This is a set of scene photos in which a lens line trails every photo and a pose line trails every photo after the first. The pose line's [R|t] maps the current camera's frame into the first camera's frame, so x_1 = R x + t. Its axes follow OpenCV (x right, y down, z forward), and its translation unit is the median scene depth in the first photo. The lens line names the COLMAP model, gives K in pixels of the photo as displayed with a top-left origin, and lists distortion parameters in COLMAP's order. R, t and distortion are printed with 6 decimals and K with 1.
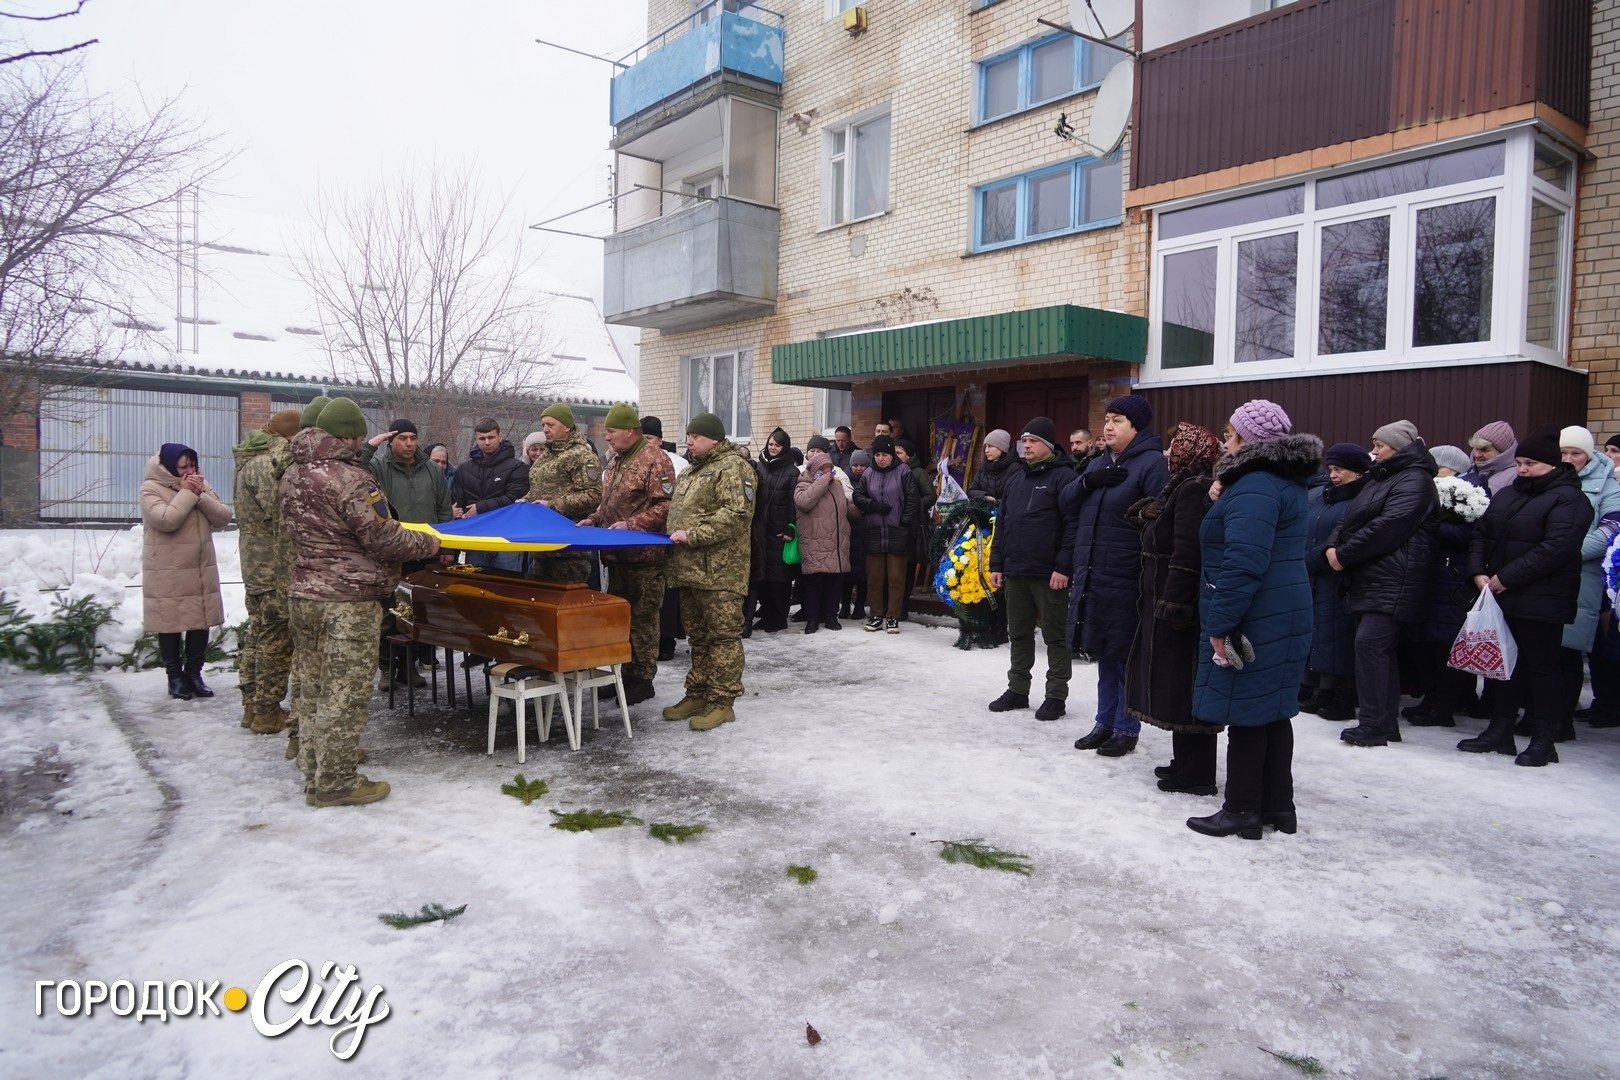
lens RADIAL K [[1093.5, 0, 808.5], [0, 1093.5, 532.1], [0, 0, 1]] dist [-0.015942, 0.011794]
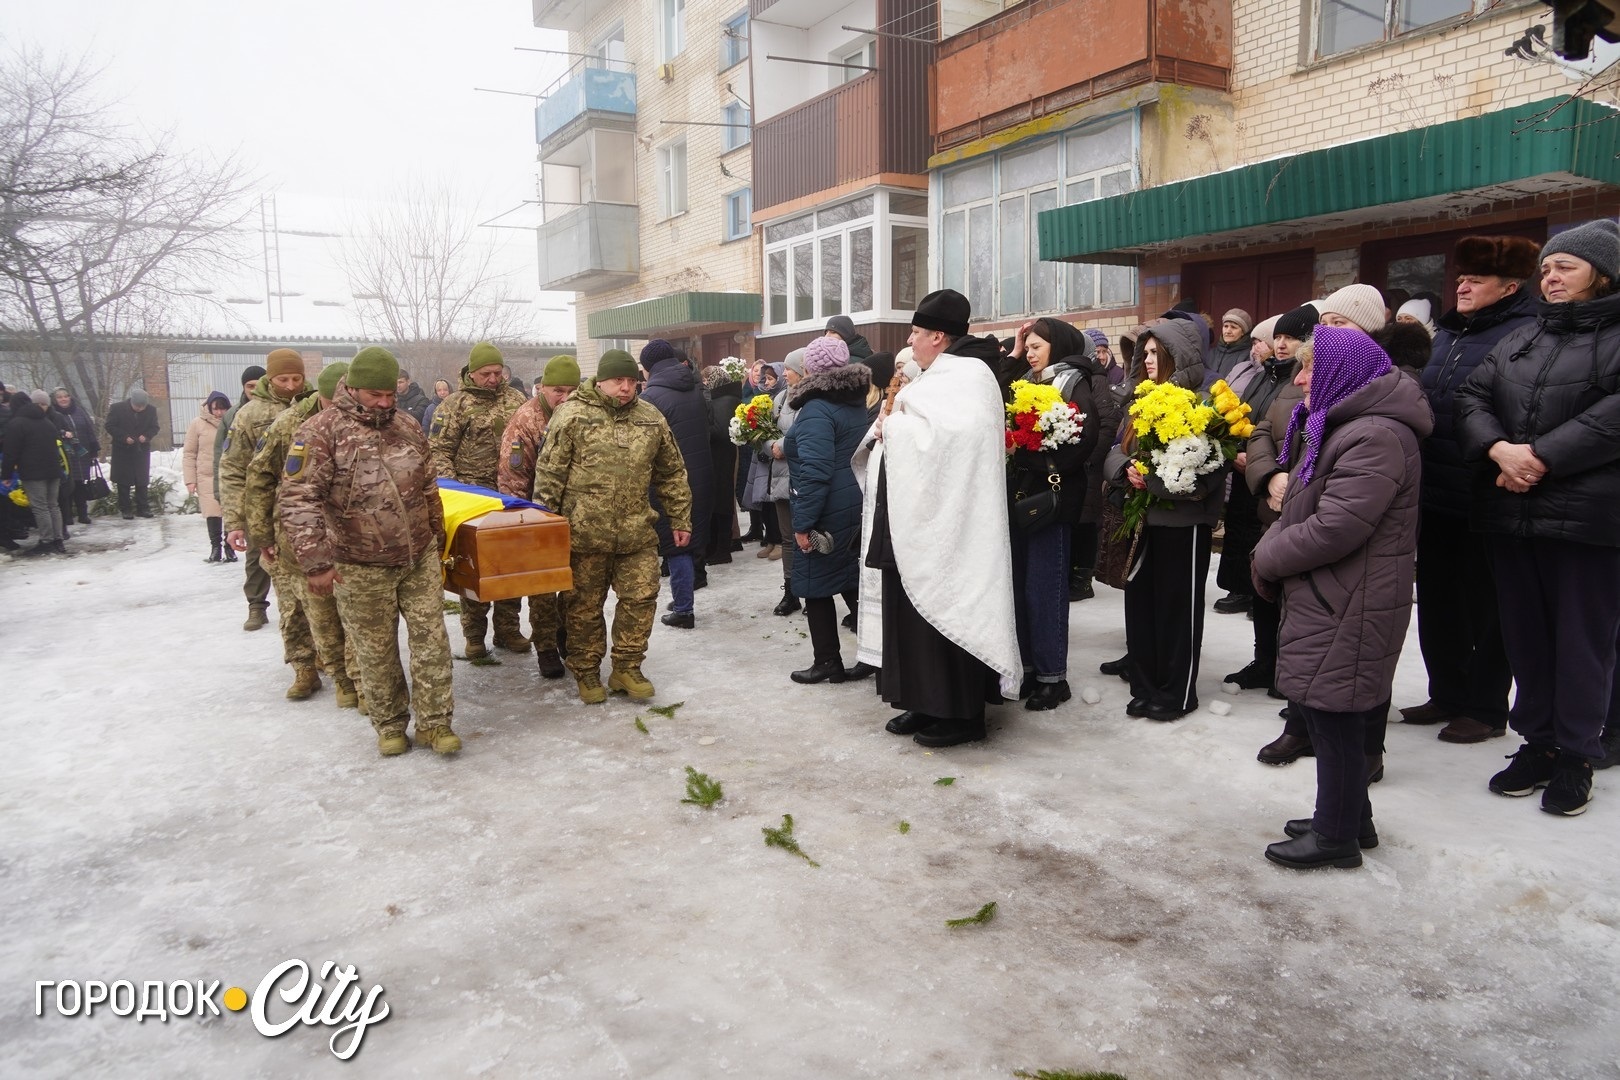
lens RADIAL K [[1093.5, 0, 809.4], [0, 1093.5, 534.1], [0, 0, 1]] dist [-0.015942, 0.011794]
pose [[0.990794, -0.018709, -0.134078, 0.631922], [0.029072, 0.996703, 0.075755, 0.040136], [0.132218, -0.078956, 0.988071, -0.655371]]
